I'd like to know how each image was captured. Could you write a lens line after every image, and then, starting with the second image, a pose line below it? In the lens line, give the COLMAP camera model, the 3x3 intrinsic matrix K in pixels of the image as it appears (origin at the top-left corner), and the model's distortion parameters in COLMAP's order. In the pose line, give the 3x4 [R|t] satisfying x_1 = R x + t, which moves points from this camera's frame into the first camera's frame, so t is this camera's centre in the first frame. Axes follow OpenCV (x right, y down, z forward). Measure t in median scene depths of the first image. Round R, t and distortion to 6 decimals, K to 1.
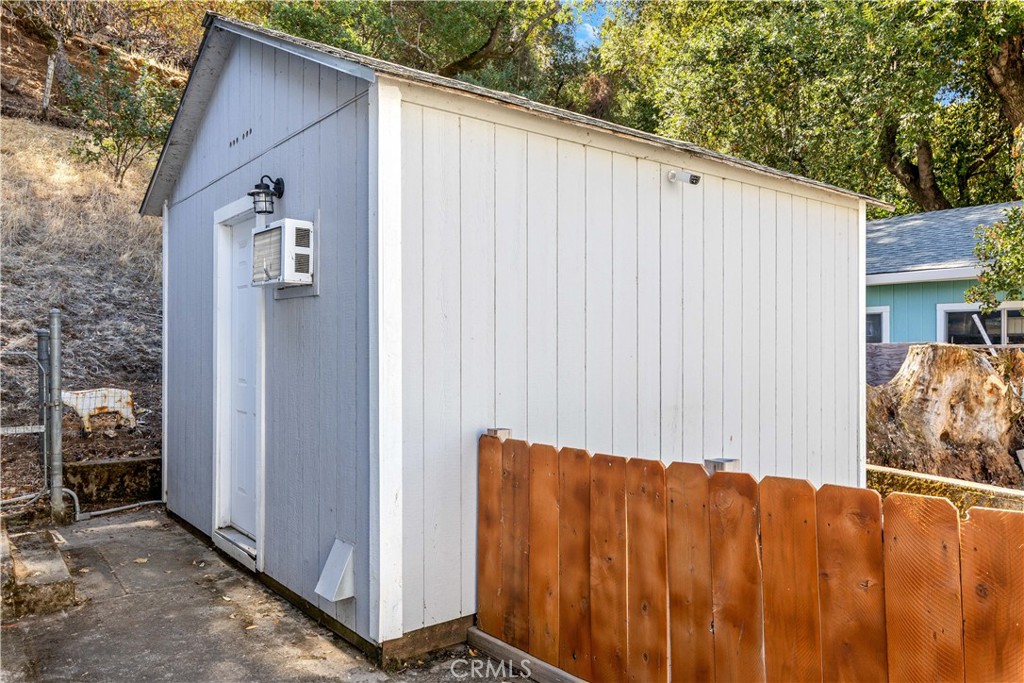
lens RADIAL K [[731.8, 0, 512.0], [0, 731.8, 341.5], [0, 0, 1]] dist [-0.000098, -0.000155]
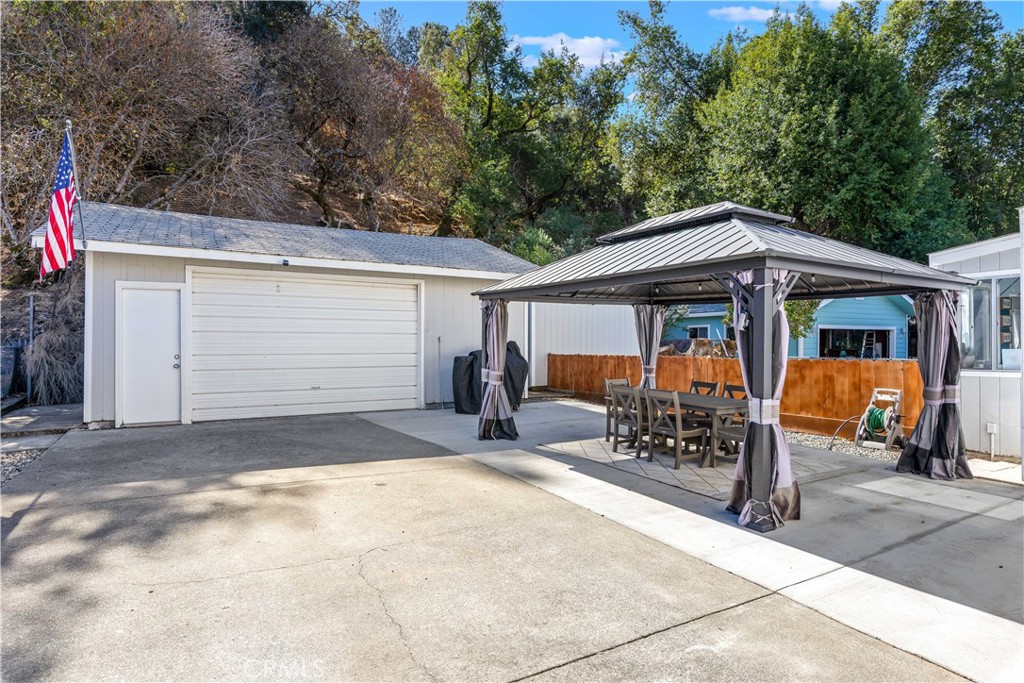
lens RADIAL K [[567.1, 0, 512.0], [0, 567.1, 341.5], [0, 0, 1]] dist [0.000012, -0.000006]
pose [[0.990045, 0.003949, -0.140694, 0.336617], [-0.003406, 0.999986, 0.004097, 0.014918], [0.140708, -0.003577, 0.990045, -3.854932]]
